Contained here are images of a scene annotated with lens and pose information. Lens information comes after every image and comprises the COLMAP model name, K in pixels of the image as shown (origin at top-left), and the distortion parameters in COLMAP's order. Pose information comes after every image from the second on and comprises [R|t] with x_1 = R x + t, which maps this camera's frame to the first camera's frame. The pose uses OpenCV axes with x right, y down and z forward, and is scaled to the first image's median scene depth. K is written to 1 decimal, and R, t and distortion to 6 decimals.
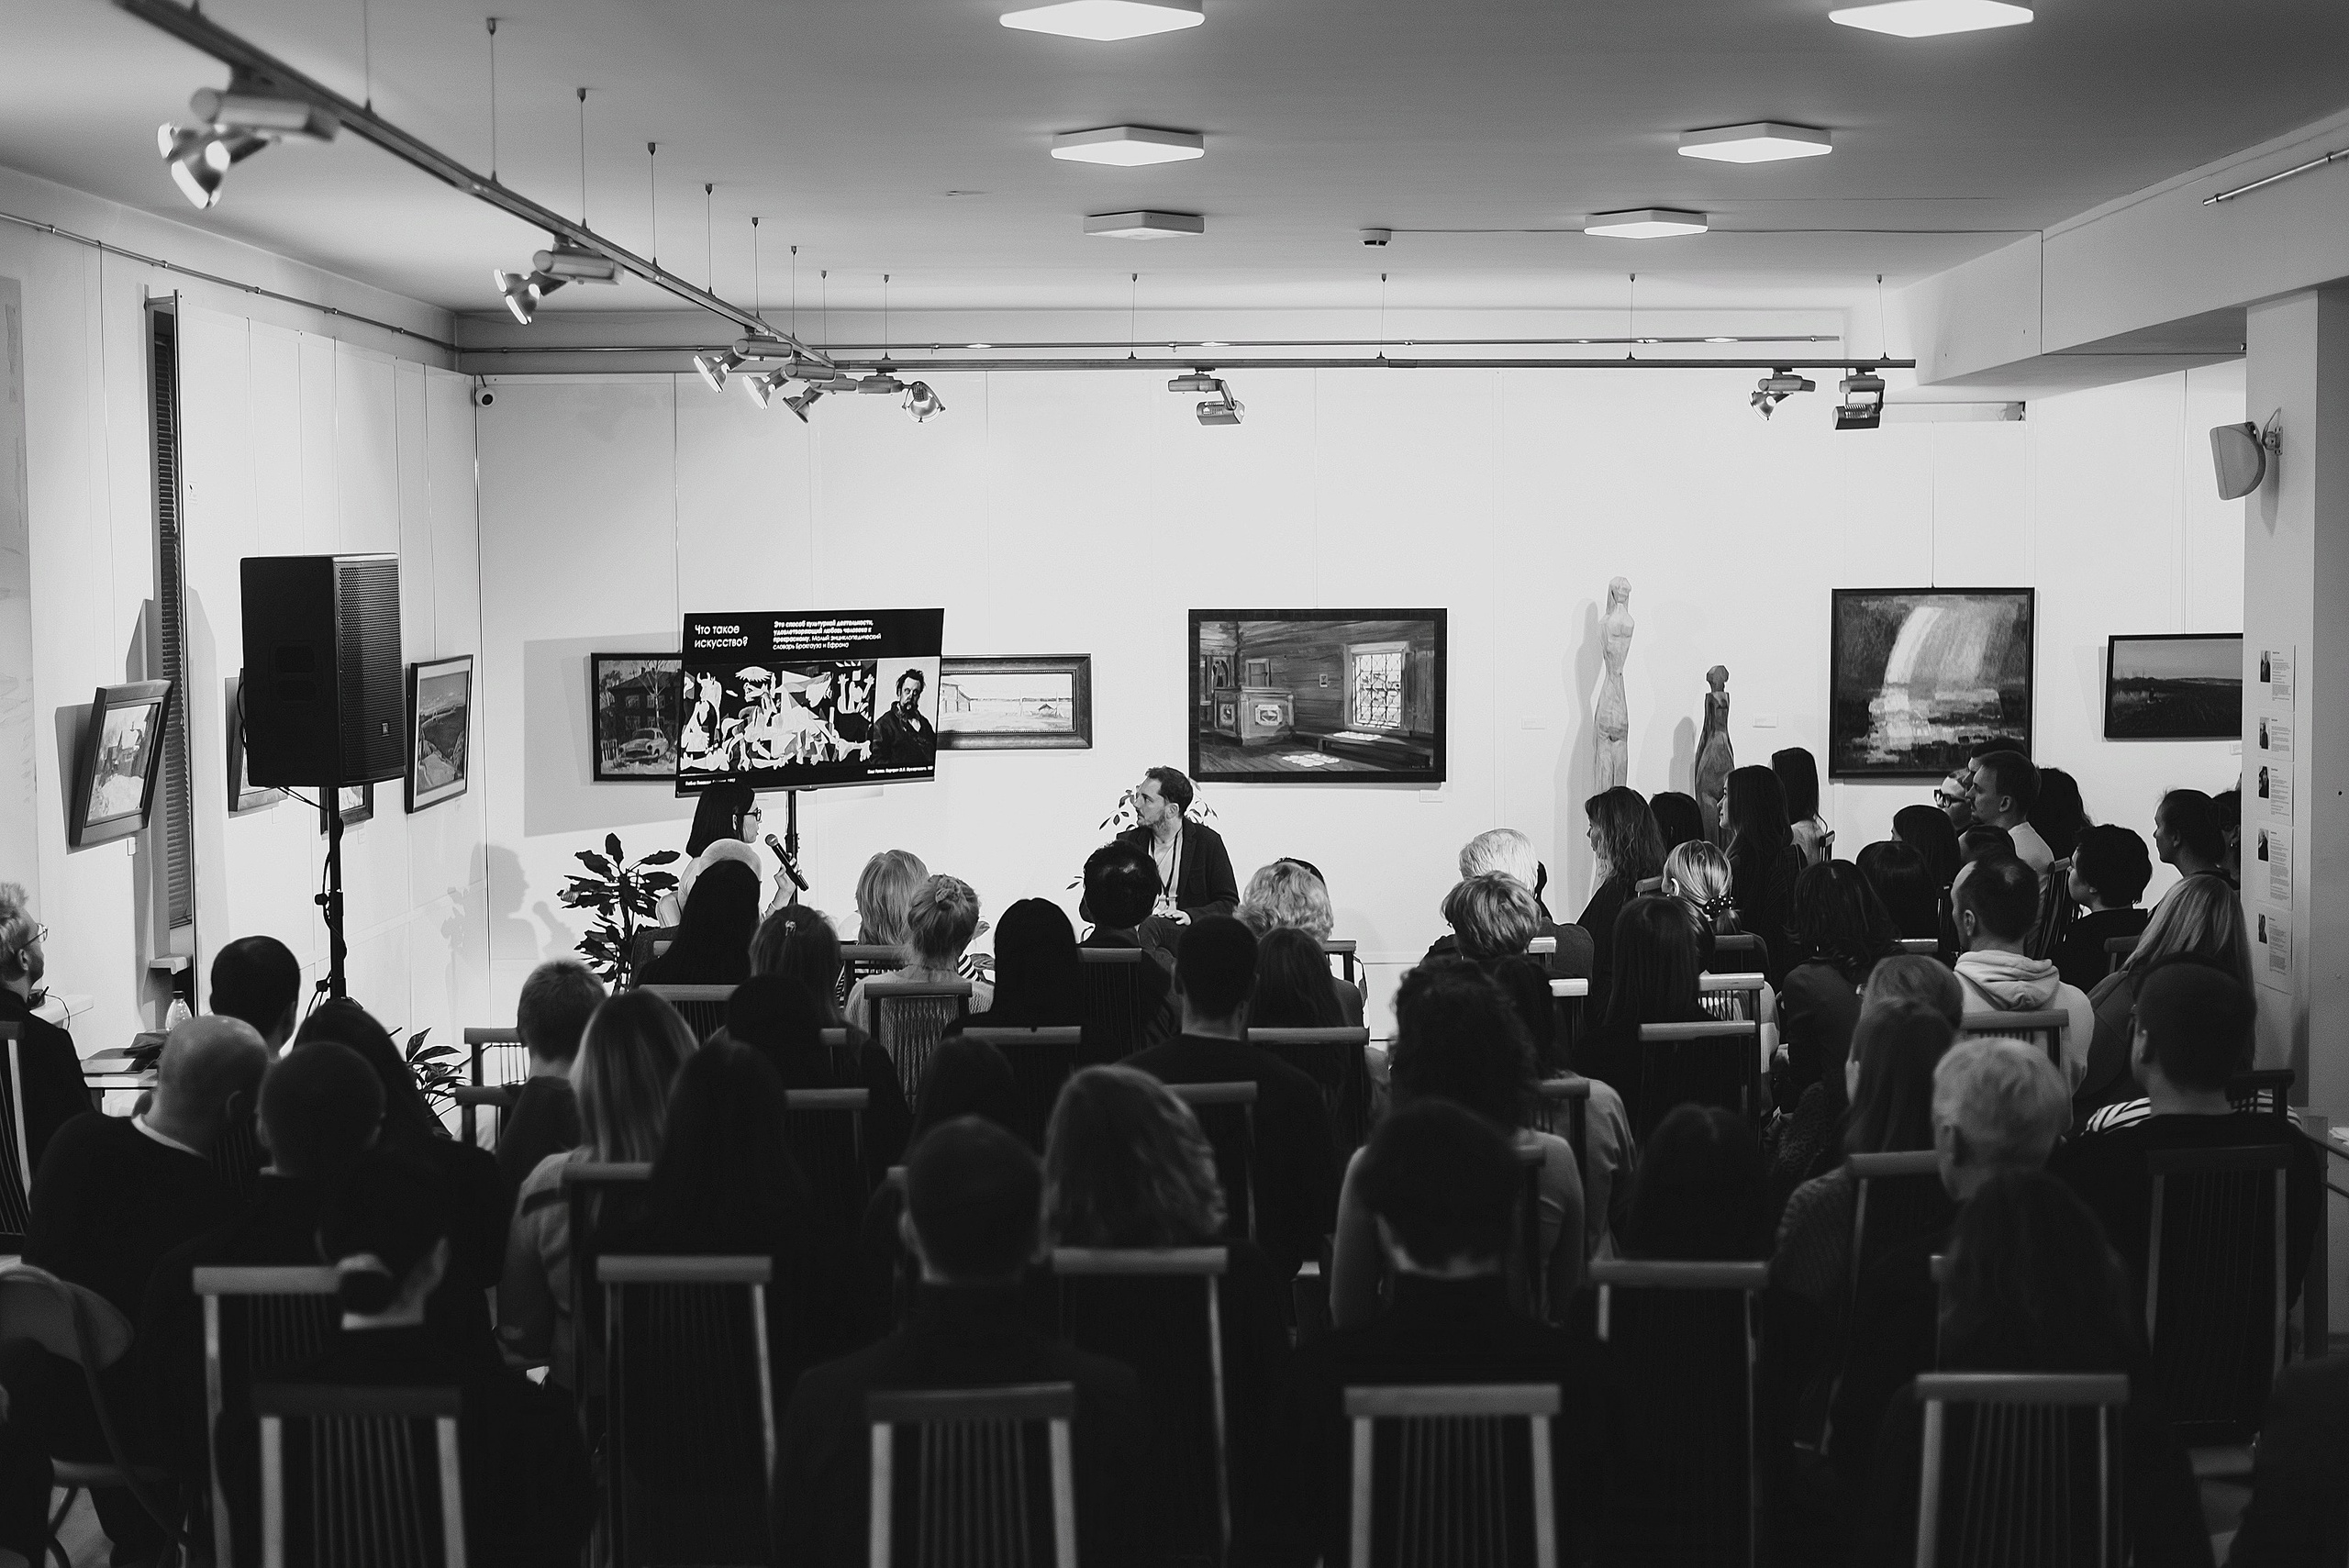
lens RADIAL K [[3525.2, 0, 1178.0], [0, 3525.2, 784.6], [0, 0, 1]] dist [0.022051, 0.000000]
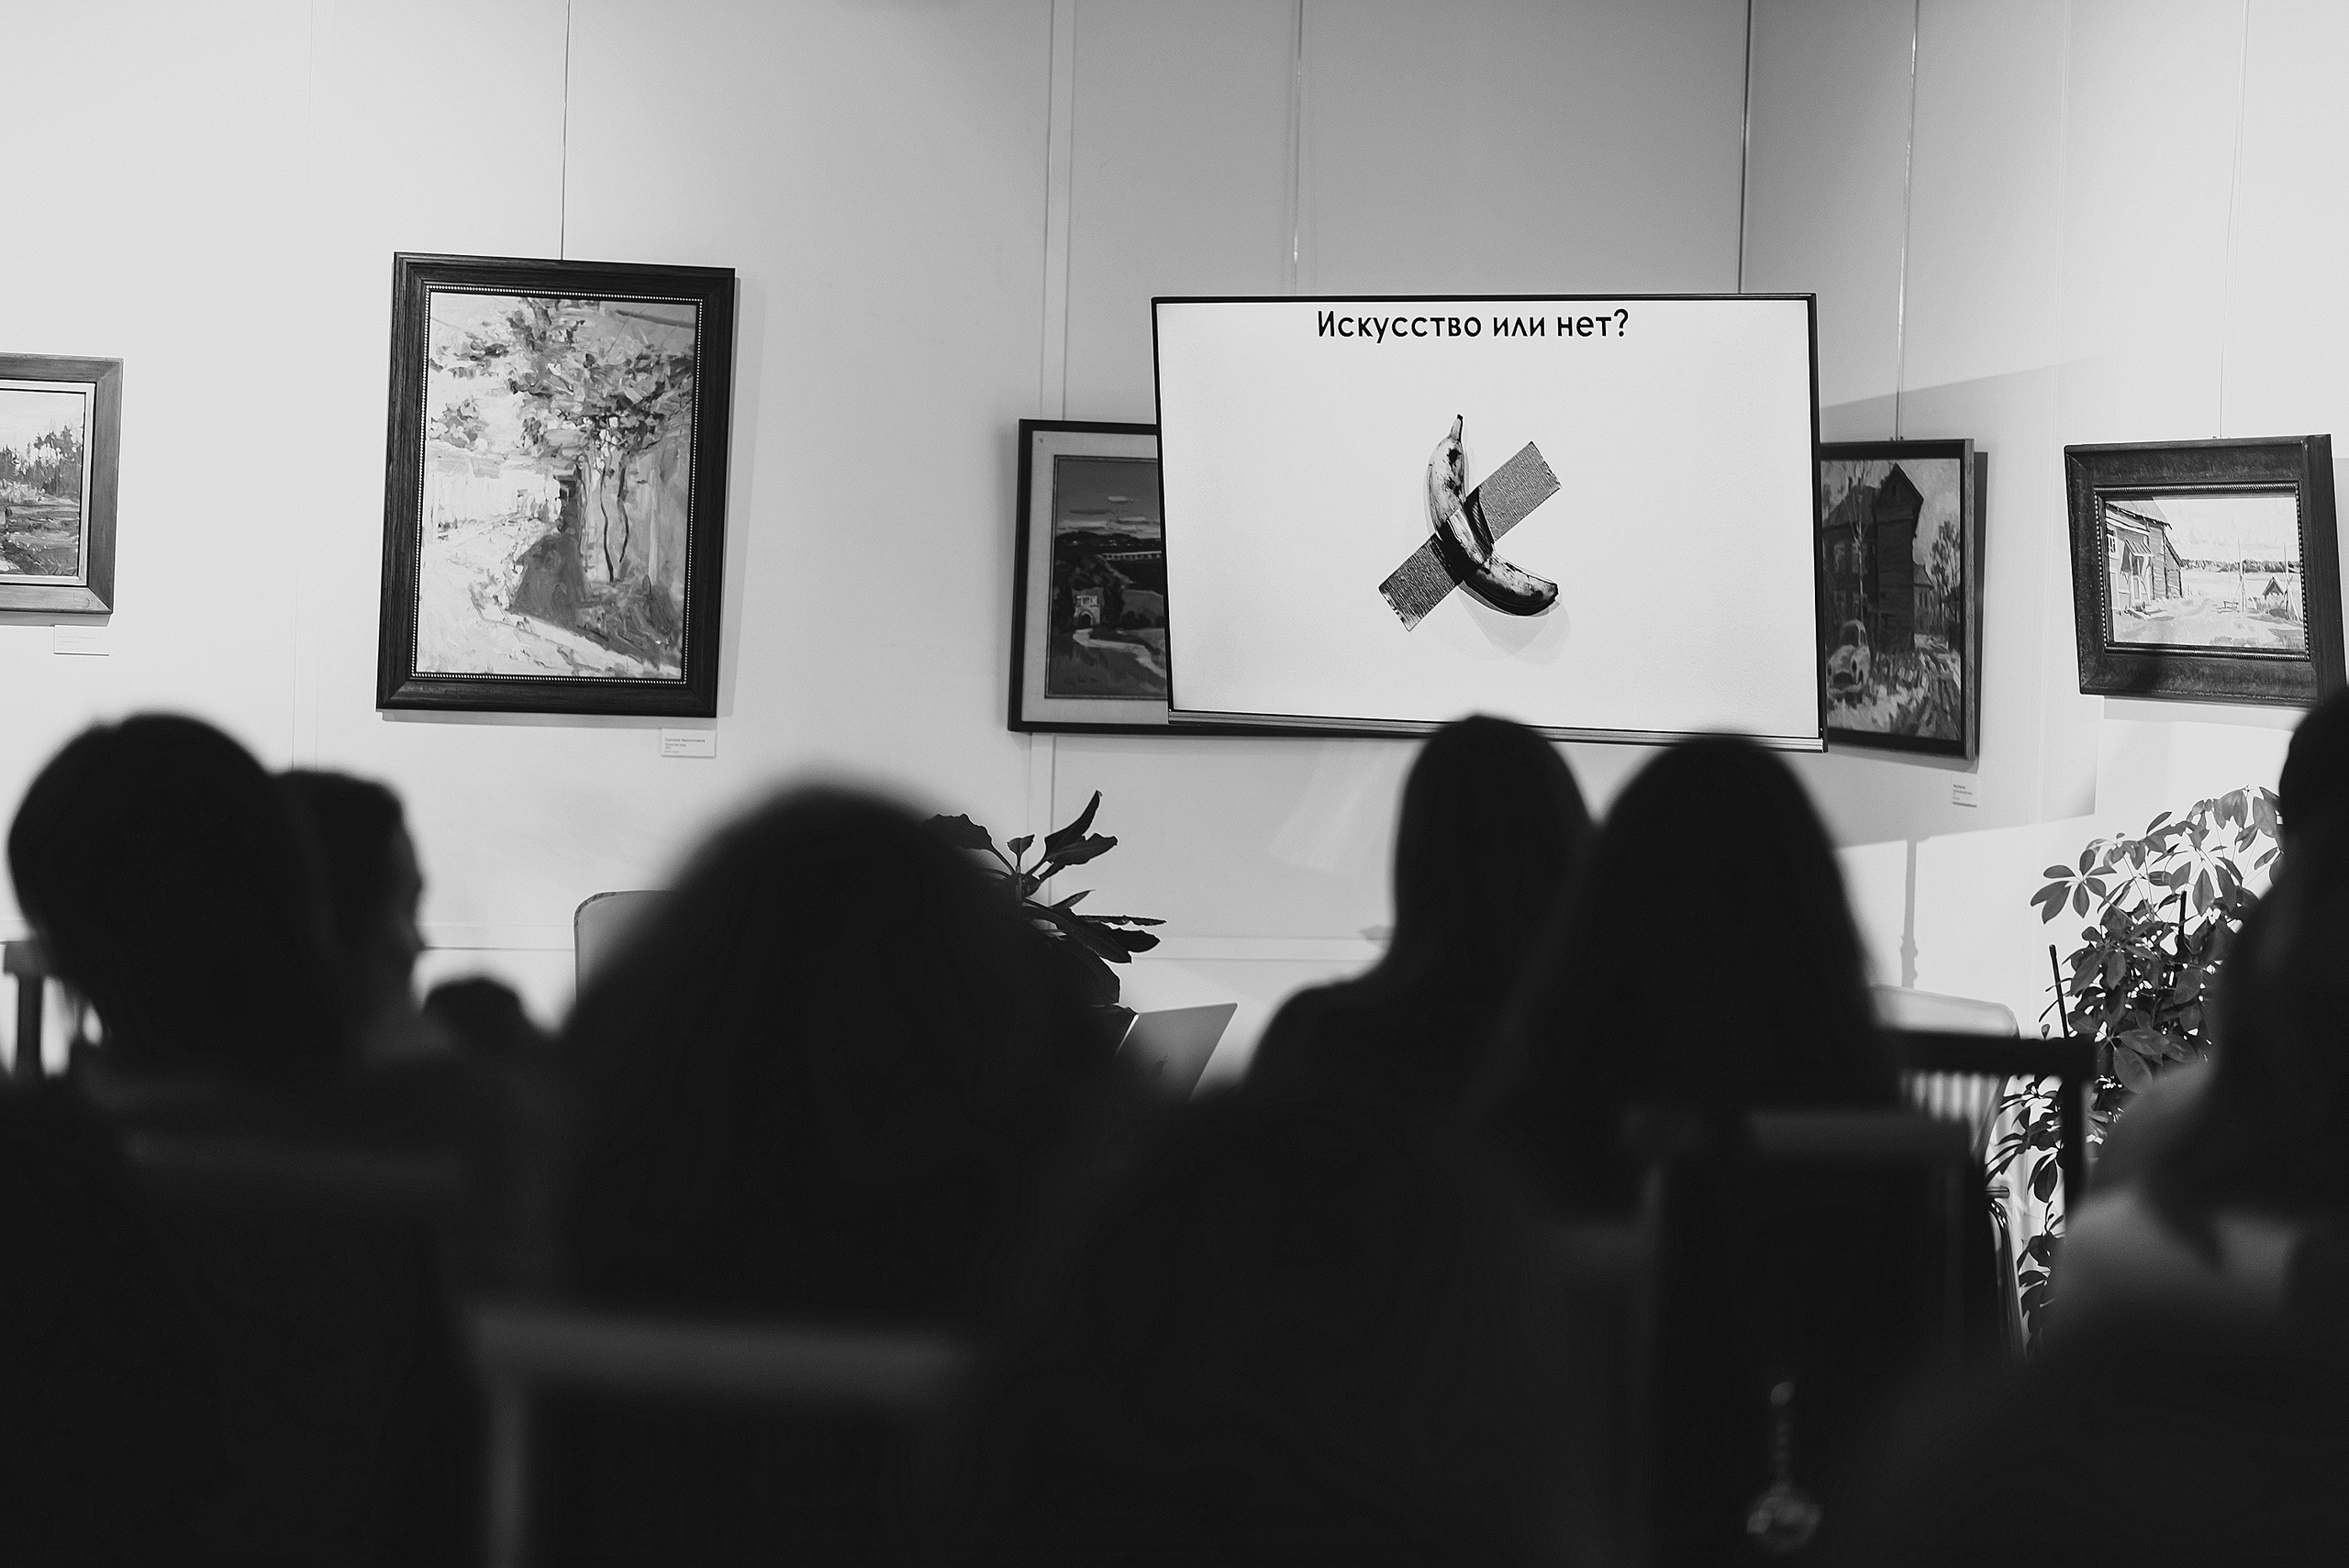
lens RADIAL K [[5635.7, 0, 1177.6], [0, 5635.7, 783.9], [0, 0, 1]] dist [-0.023233, 0.000000]
pose [[0.267339, 0.051368, -0.962232, 0.486207], [-0.095056, 0.995113, 0.026714, -0.006838], [0.958903, 0.084324, 0.270916, 0.746469]]
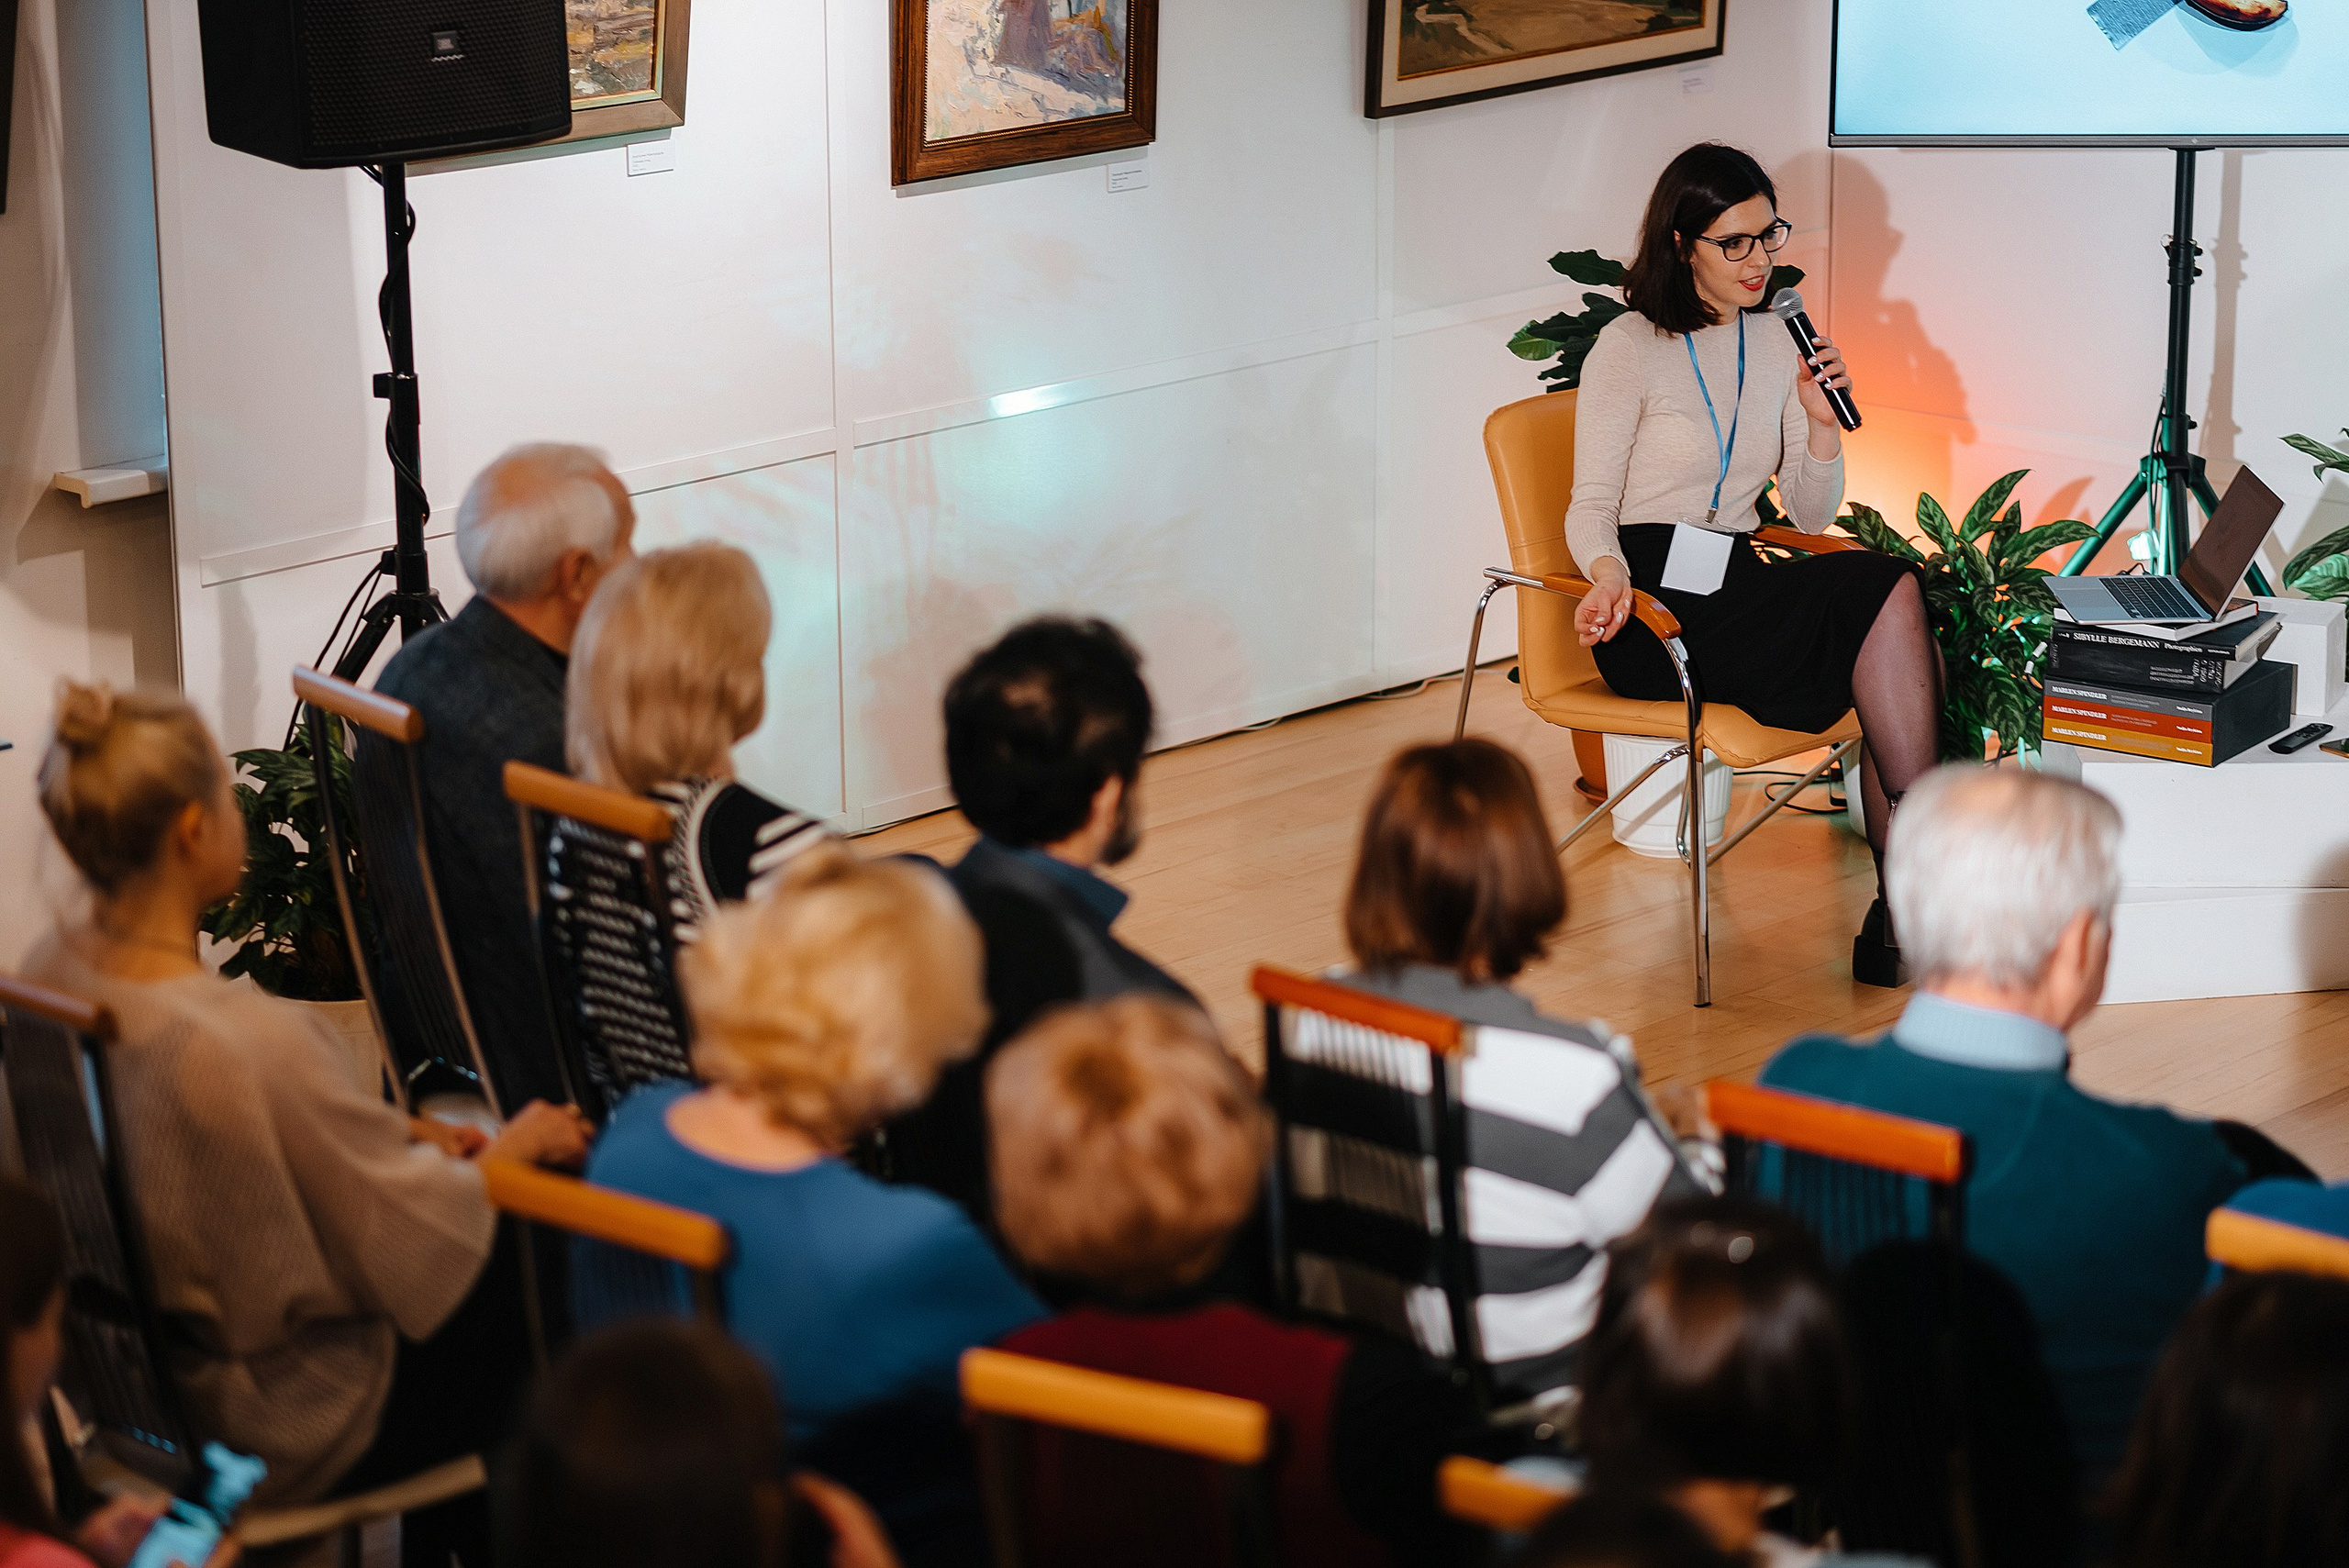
lens RADIAL K [[5635.7, 0, 1167.9], [0, 5635.7, 783.7], [0, 0, 1]] dist [-0.023233, 0.000000]
pose [[0.733687, 0.183792, -0.654159, 0.251459], [-0.045375, 0.973827, 0.222715, -0.066176], [0.677971, -0.133720, 0.722823, 0.387610]]
